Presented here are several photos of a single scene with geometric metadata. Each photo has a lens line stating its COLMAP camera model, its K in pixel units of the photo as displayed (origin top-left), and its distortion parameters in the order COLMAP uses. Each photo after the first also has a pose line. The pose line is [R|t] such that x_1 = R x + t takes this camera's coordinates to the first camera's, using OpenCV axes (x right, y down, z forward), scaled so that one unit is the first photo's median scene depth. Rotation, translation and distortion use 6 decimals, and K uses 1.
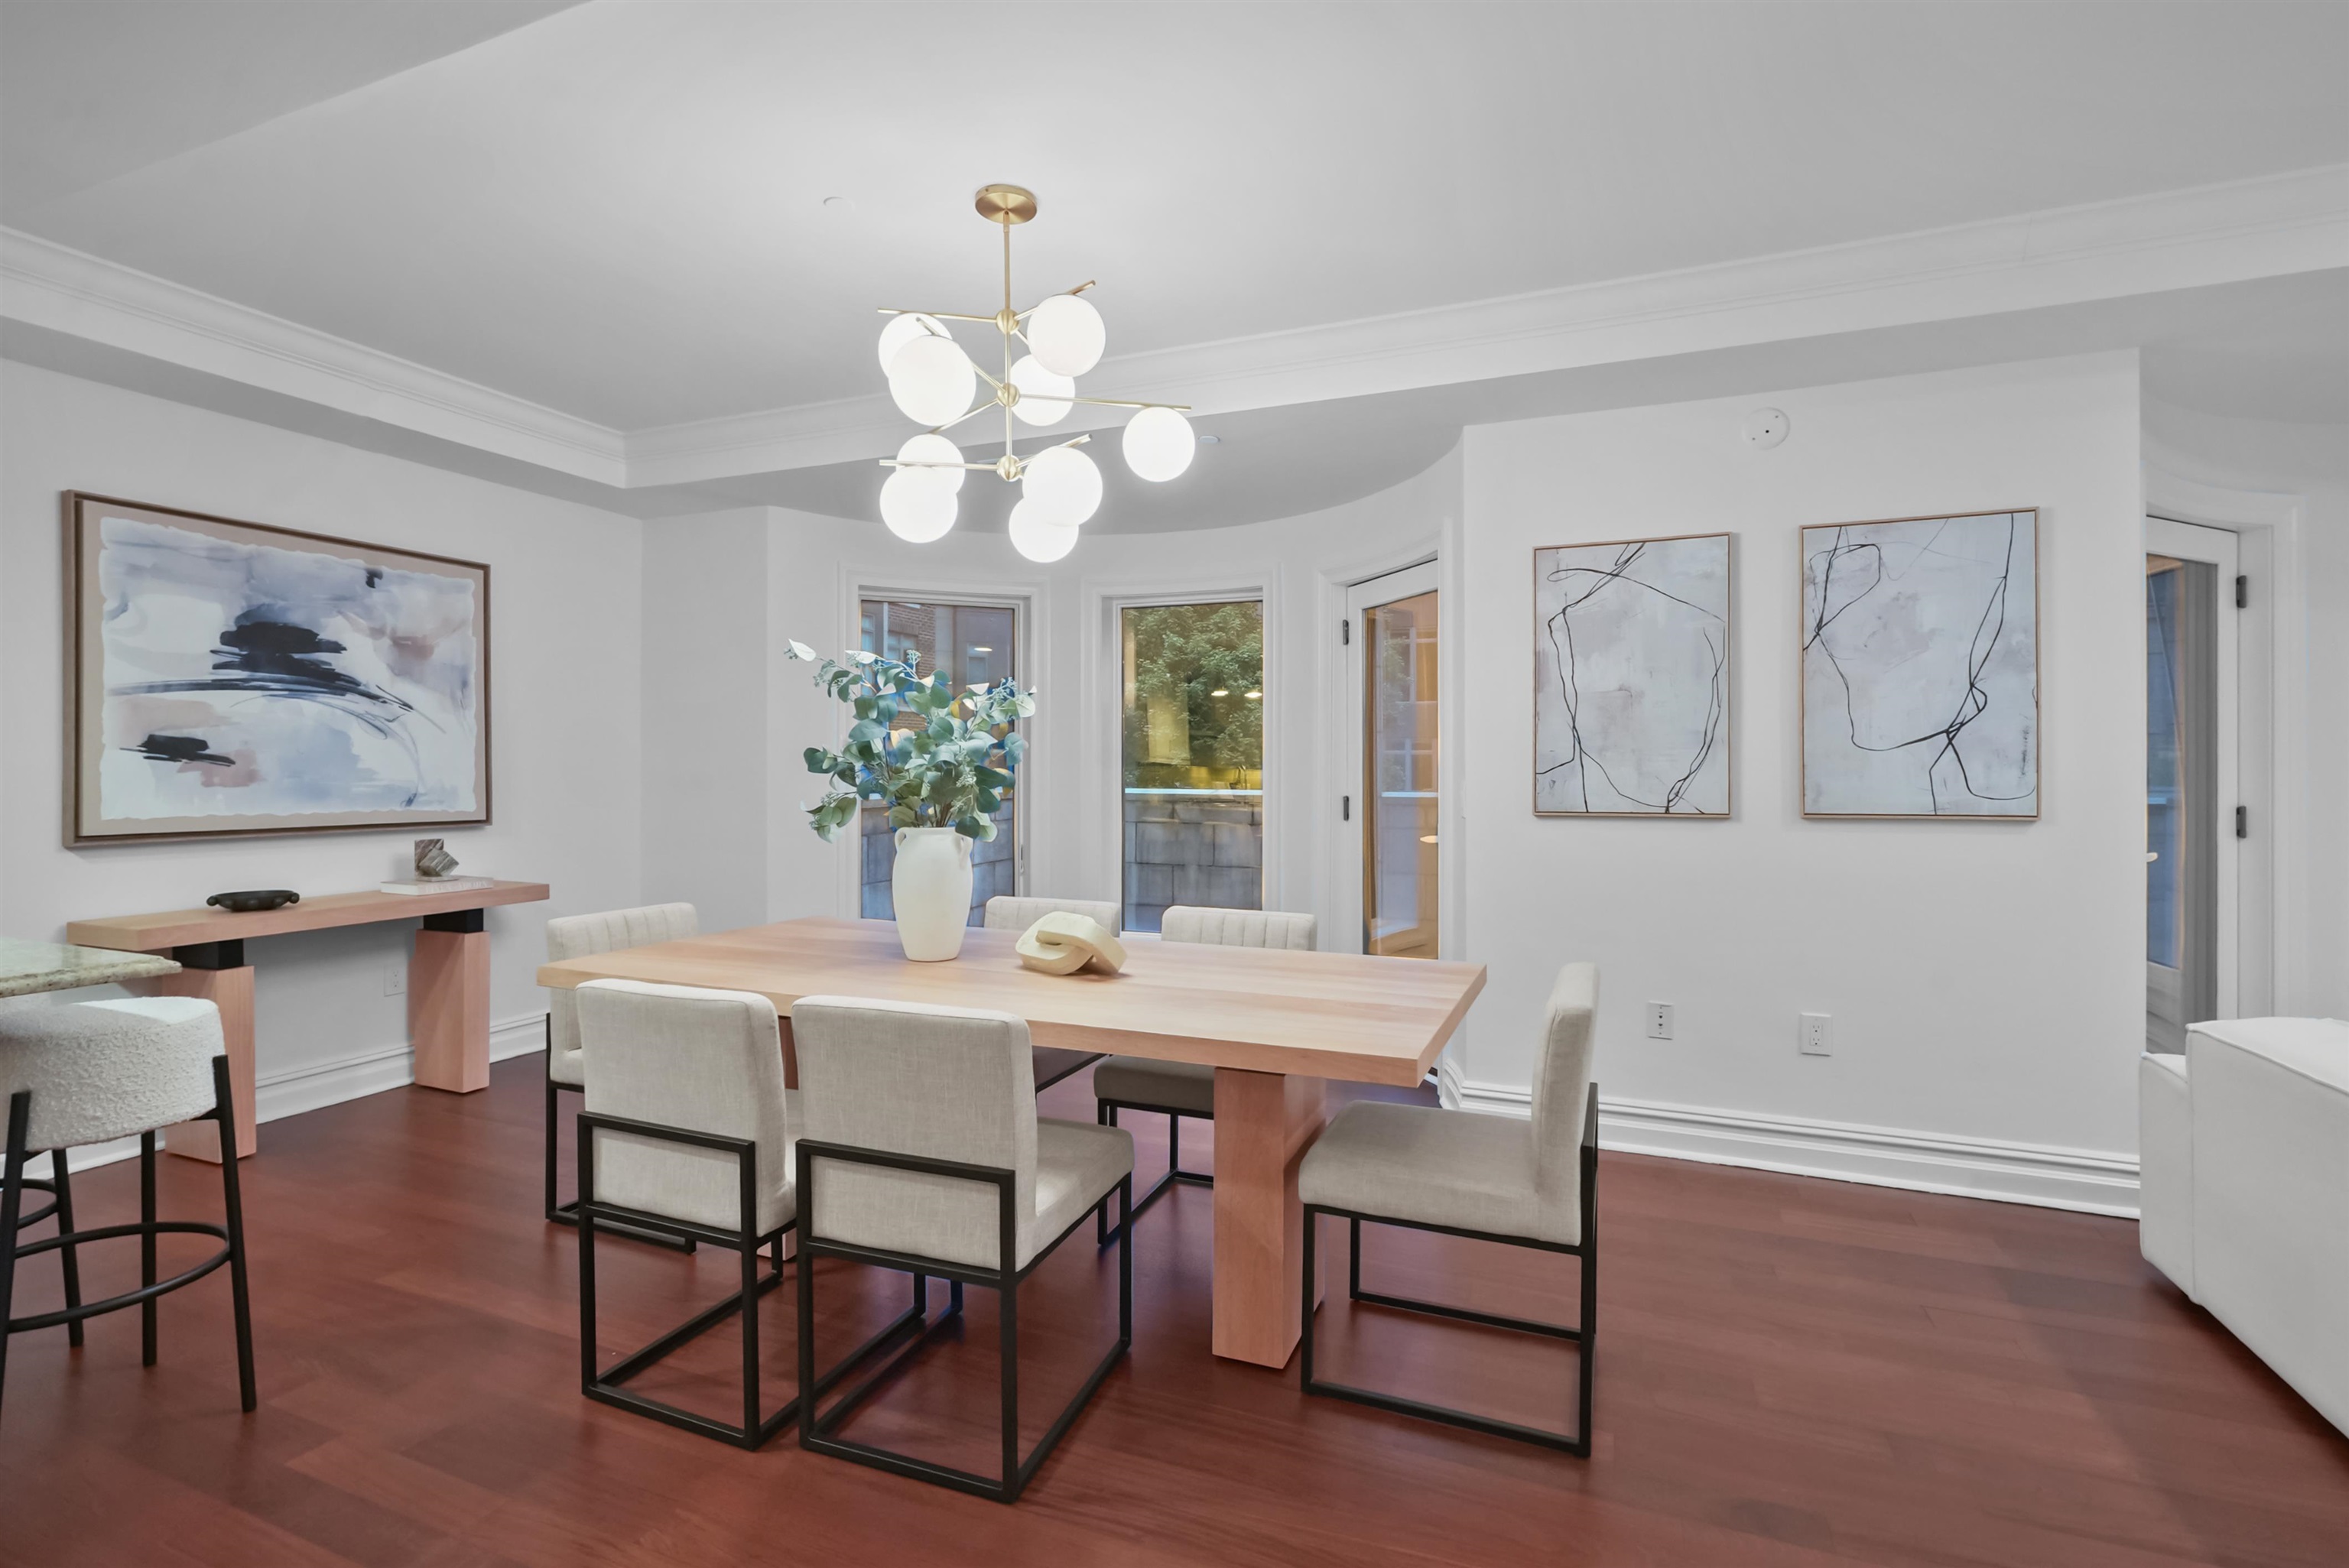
lens RADIAL K [[1088.3, 0, 1201.7], [0, 1088.3, 765.7], [0, 0, 1]] dist [0.003777, 0.001587]
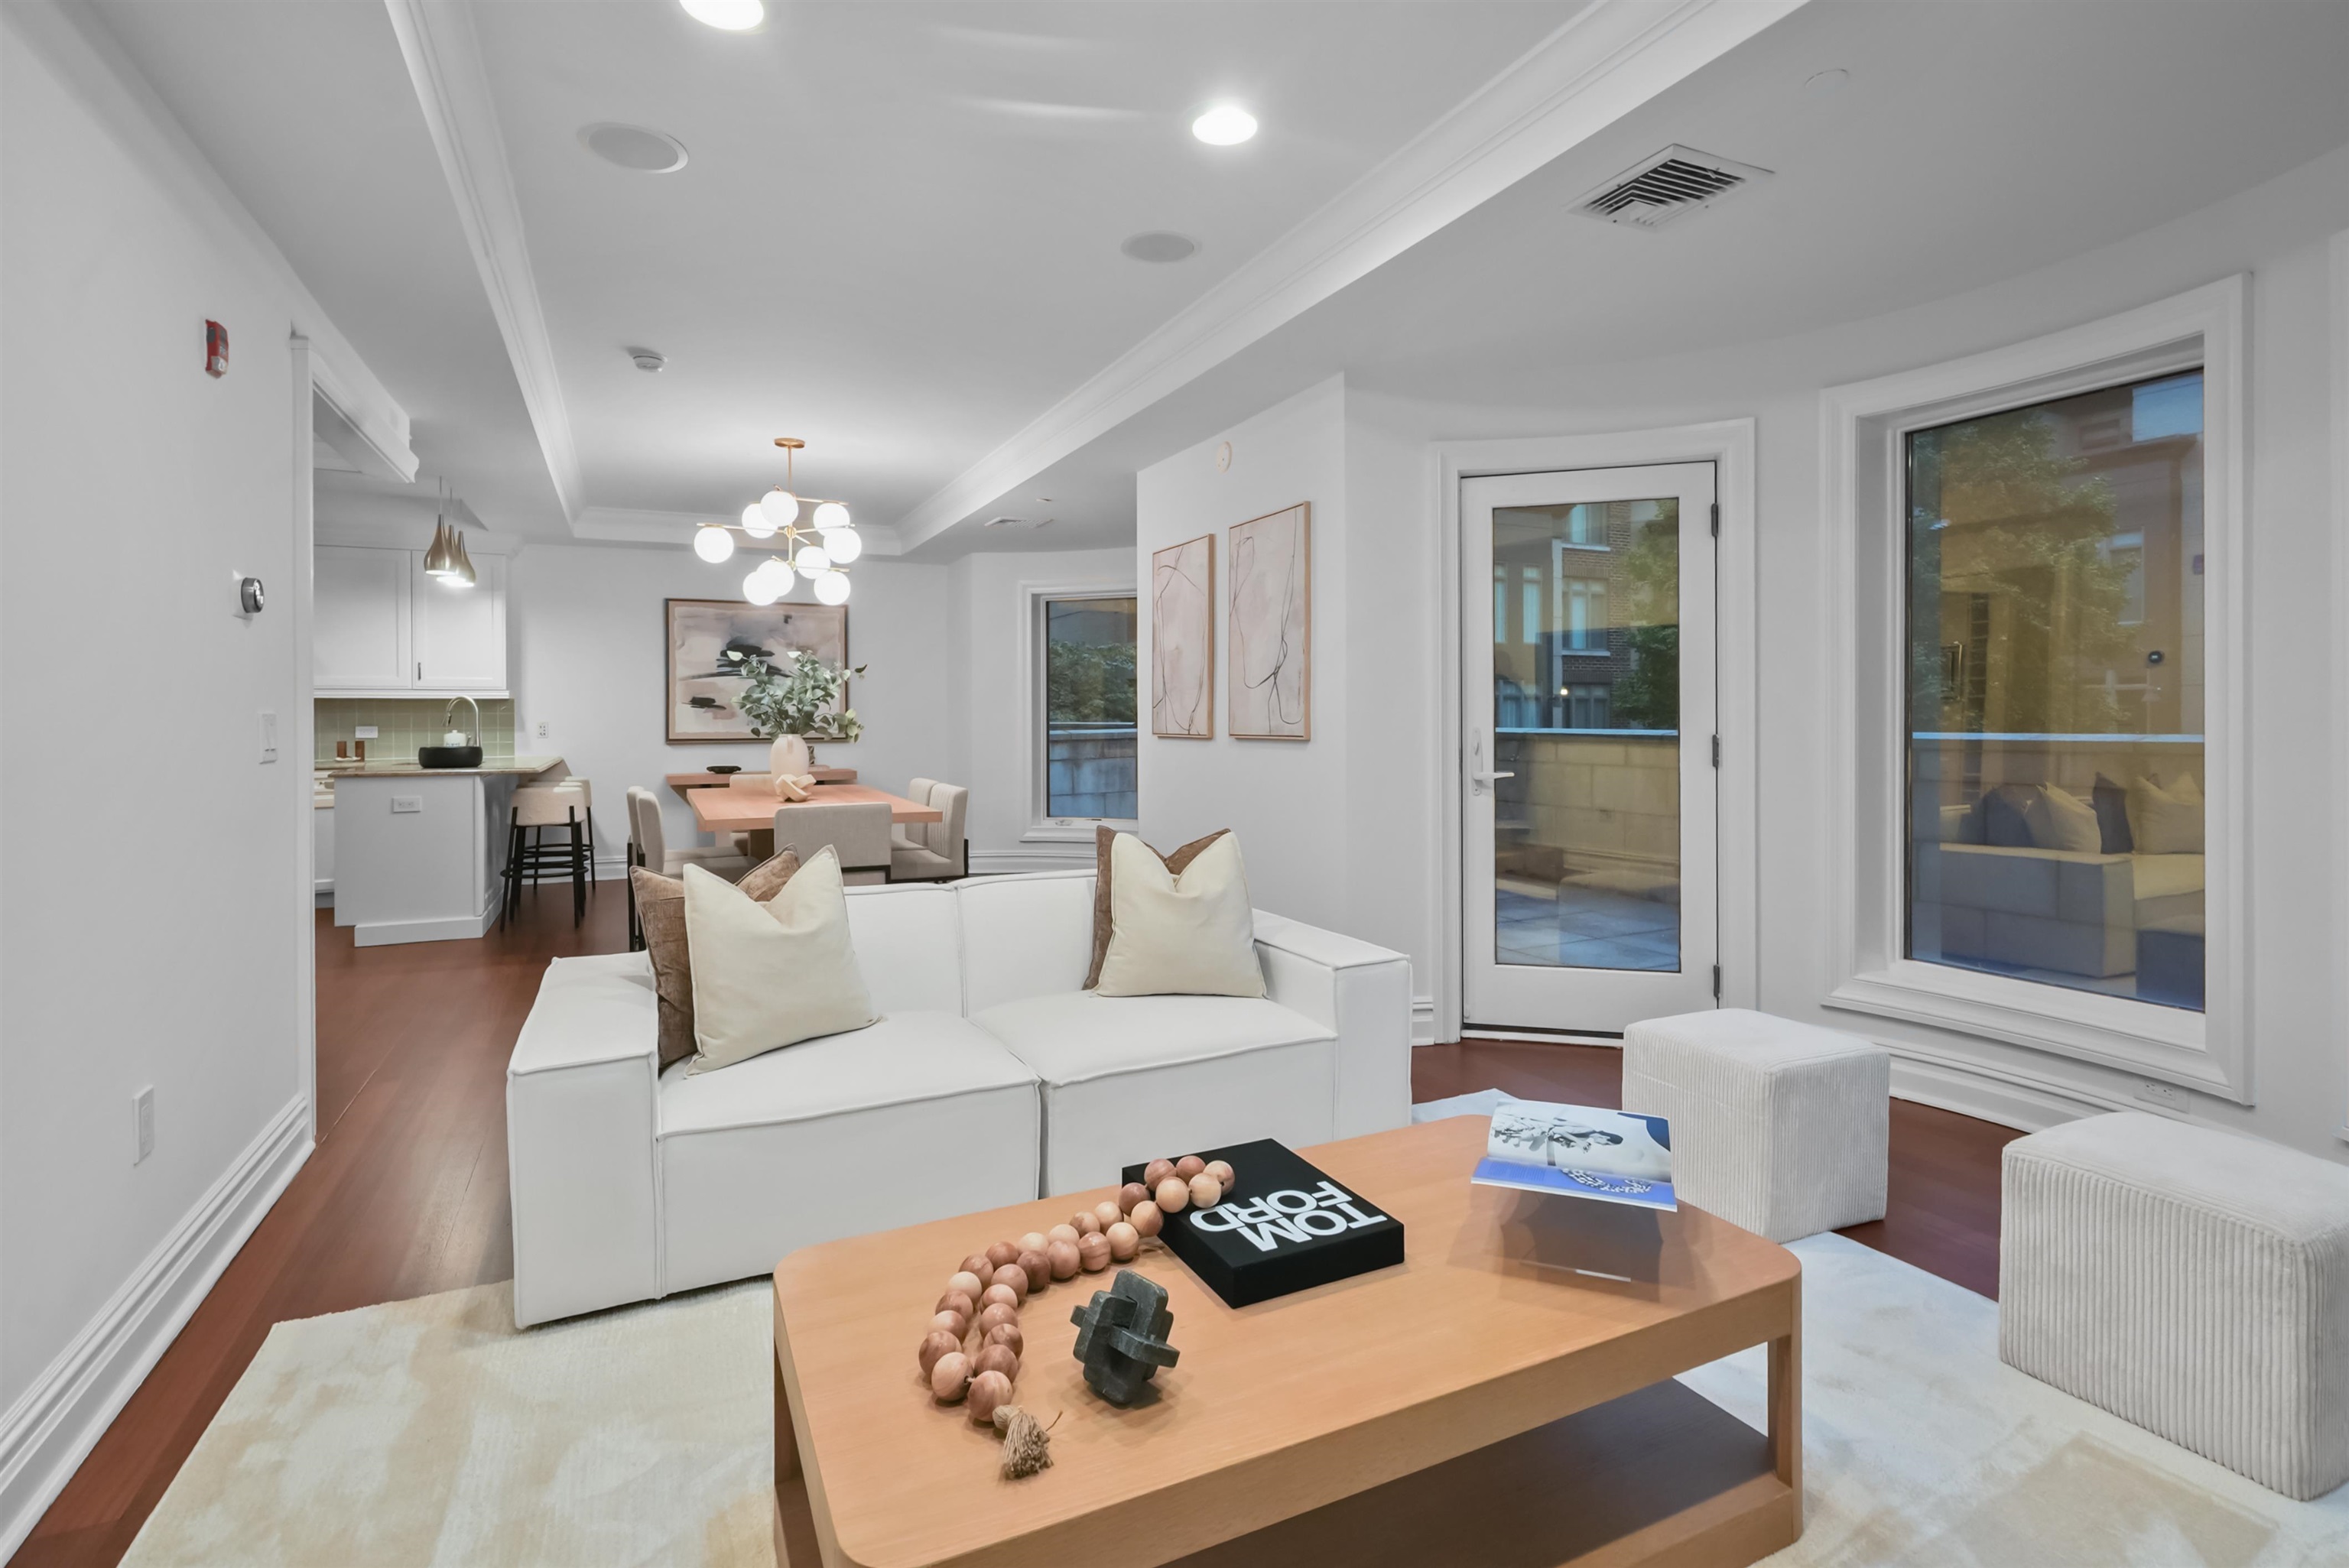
lens RADIAL K [[1088.3, 0, 1164.2], [0, 1088.3, 711.1], [0, 0, 1]] dist [0.003777, 0.001587]
pose [[0.745804, -0.007065, -0.666128, 1.317107], [0.008933, 0.999960, -0.000603, 0.012652], [0.666105, -0.005501, 0.745838, -0.075253]]
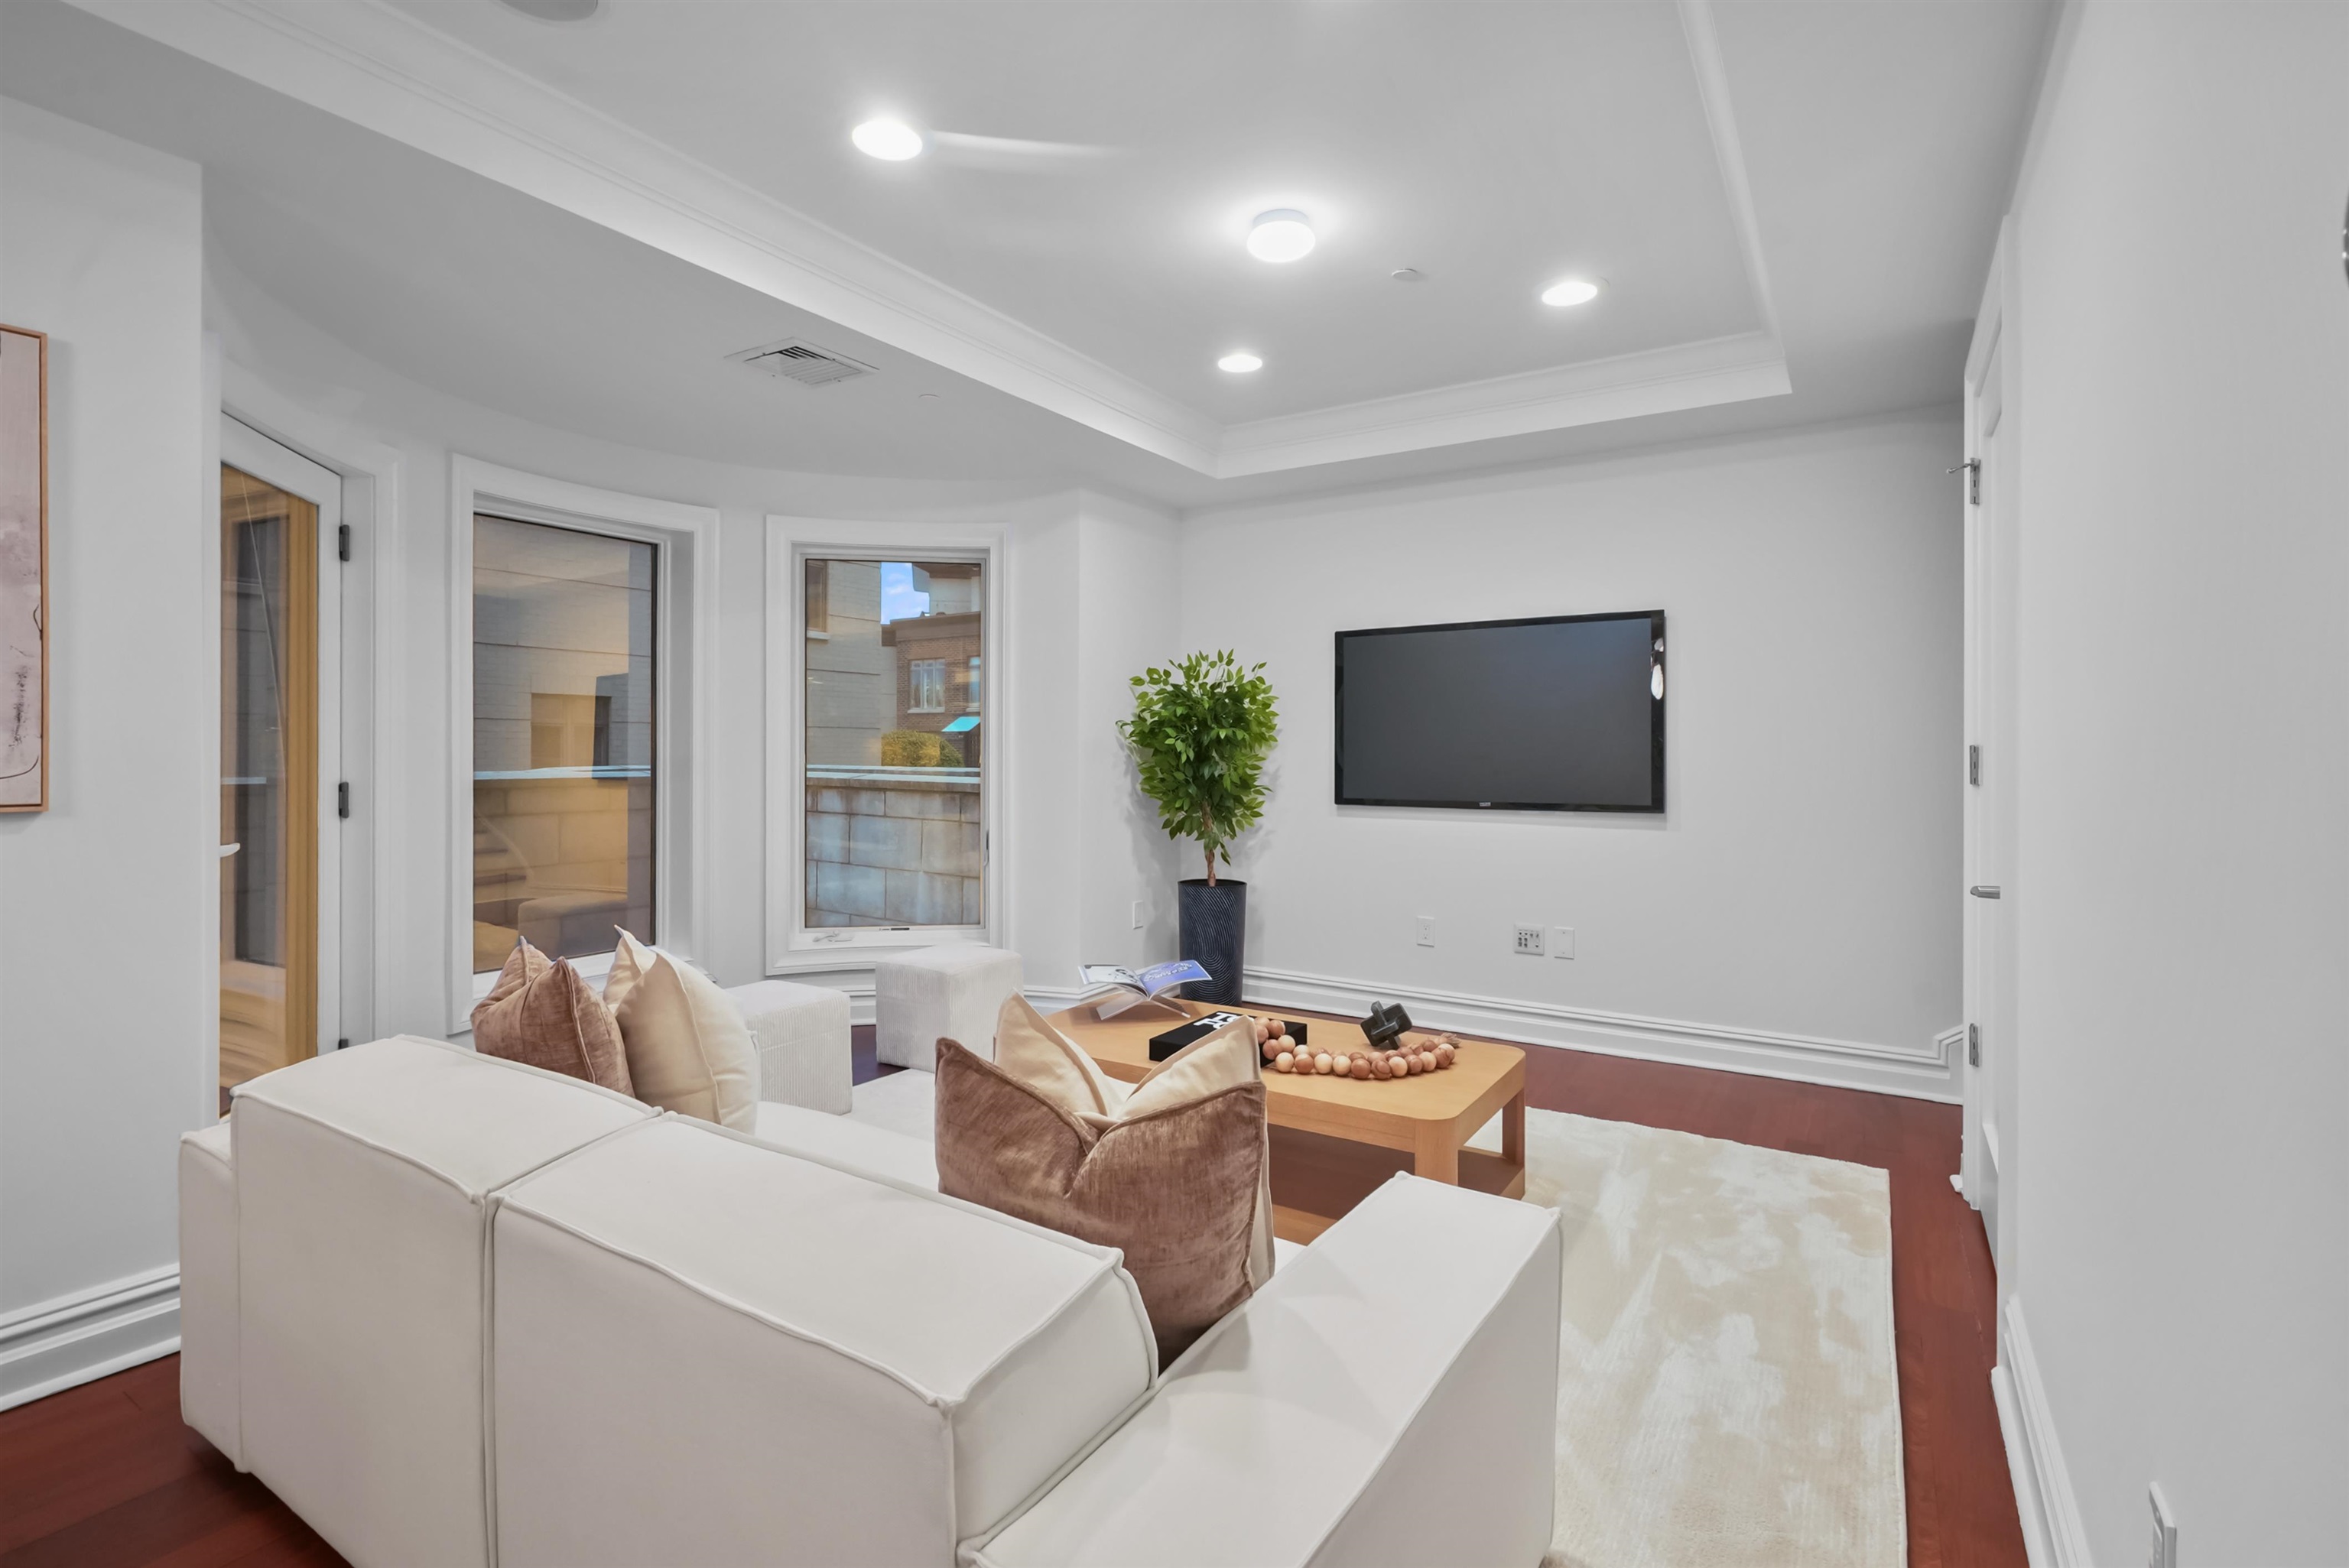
lens RADIAL K [[1088.3, 0, 1170.0], [0, 1088.3, 746.3], [0, 0, 1]] dist [0.003777, 0.001587]
pose [[0.181843, 0.007009, 0.983303, 0.209639], [-0.005005, 0.999968, -0.006202, 0.010490], [-0.983315, -0.003794, 0.181872, 0.184220]]
